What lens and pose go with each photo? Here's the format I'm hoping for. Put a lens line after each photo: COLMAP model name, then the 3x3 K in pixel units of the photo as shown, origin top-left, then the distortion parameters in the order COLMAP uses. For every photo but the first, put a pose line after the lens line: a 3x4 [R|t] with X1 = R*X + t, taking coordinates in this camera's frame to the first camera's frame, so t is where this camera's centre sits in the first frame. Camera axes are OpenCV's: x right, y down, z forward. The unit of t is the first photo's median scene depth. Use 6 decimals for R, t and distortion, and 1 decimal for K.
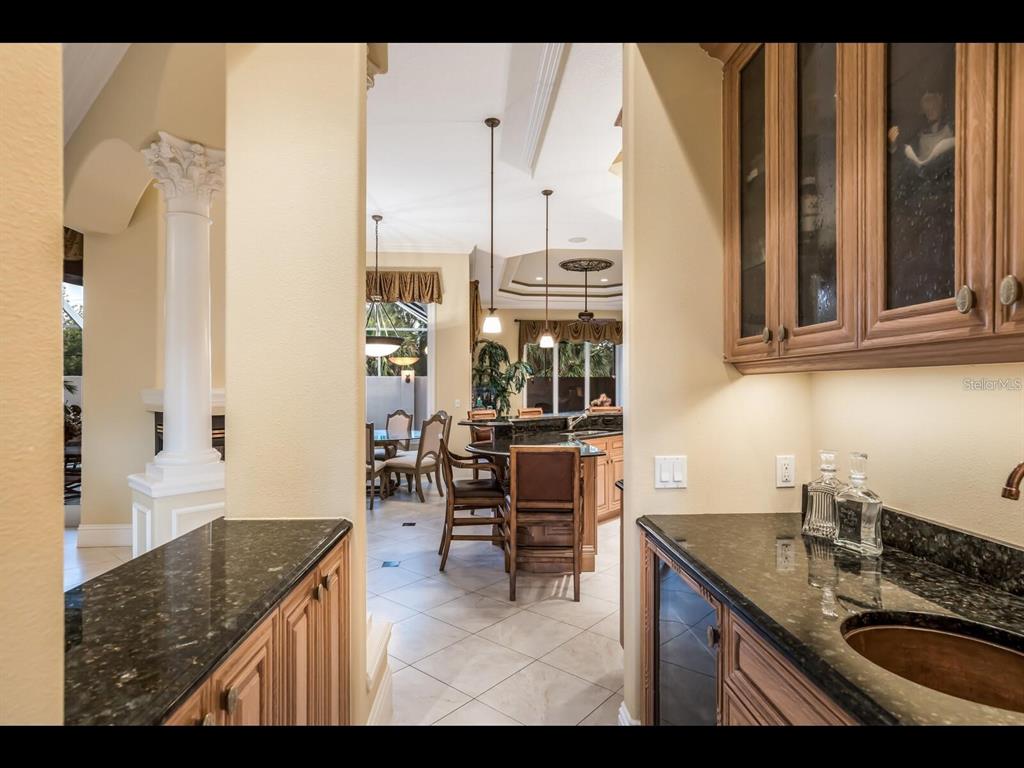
lens RADIAL K [[548.6, 0, 513.1], [0, 548.6, 388.3], [0, 0, 1]] dist [0.000211, 0.000027]
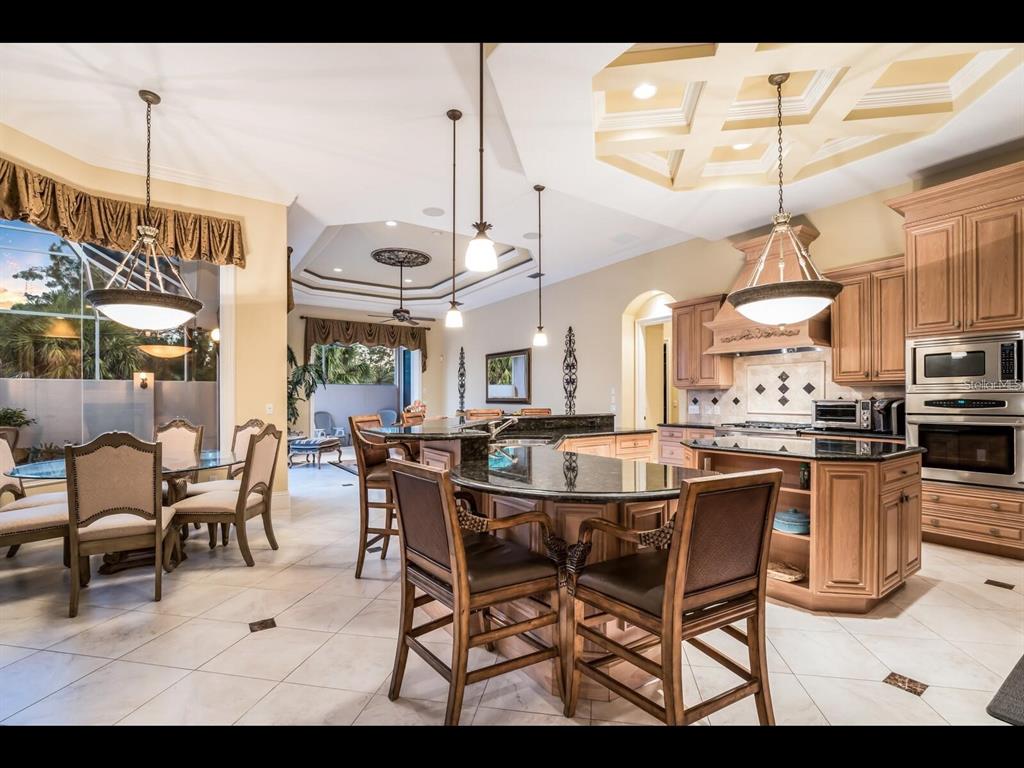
lens RADIAL K [[478.8, 0, 509.5], [0, 478.8, 398.5], [0, 0, 1]] dist [-0.010321, -0.000299]
pose [[0.875156, -0.001863, 0.483837, -0.131325], [0.003347, 0.999992, -0.002204, 0.015877], [-0.483829, 0.003548, 0.875156, 0.303352]]
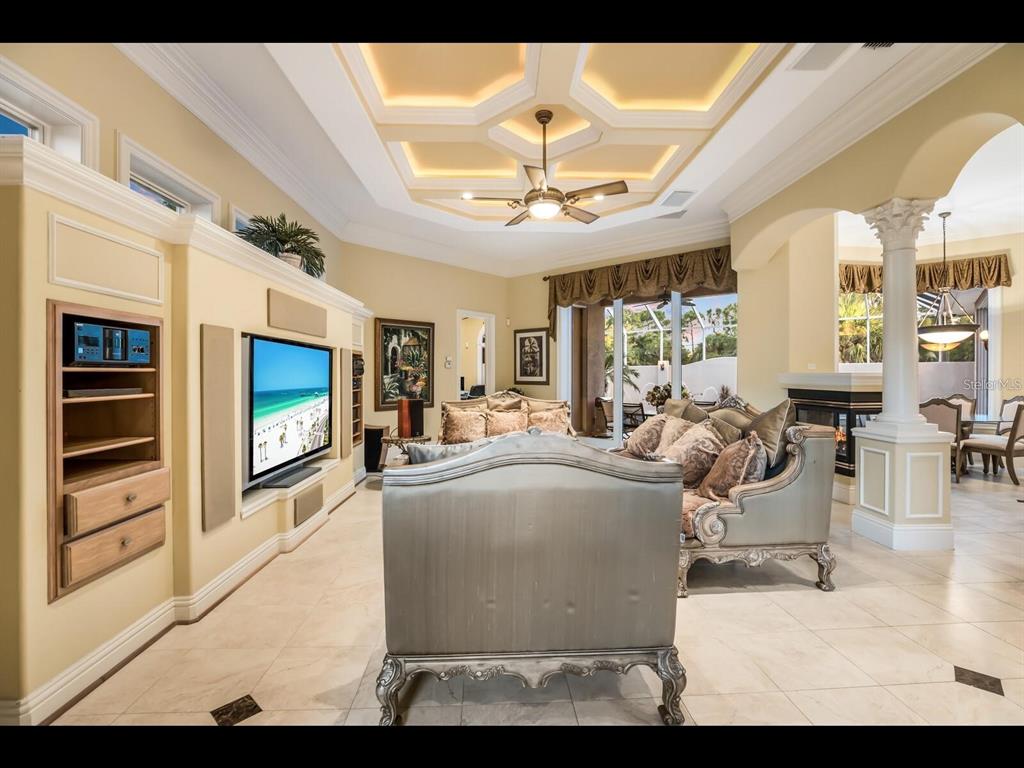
lens RADIAL K [[477.6, 0, 508.9], [0, 477.6, 383.0], [0, 0, 1]] dist [-0.038630, 0.012809]
pose [[0.690014, 0.002793, -0.723791, -0.149880], [0.004785, 0.999953, 0.008420, 0.006023], [0.723780, -0.009273, 0.689968, -0.211984]]
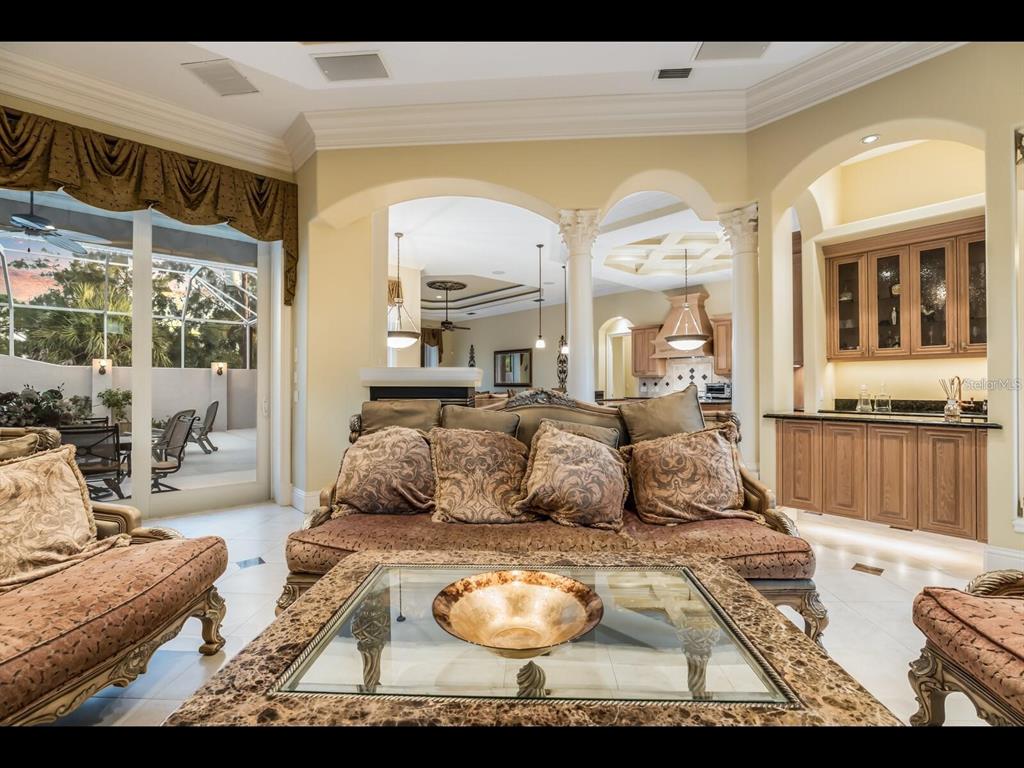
lens RADIAL K [[467.3, 0, 514.4], [0, 467.3, 378.2], [0, 0, 1]] dist [-0.004232, -0.000387]
pose [[0.803873, 0.005709, 0.594773, -0.556912], [0.003552, 0.999890, -0.014399, 0.019948], [-0.594790, 0.013687, 0.803765, 0.006686]]
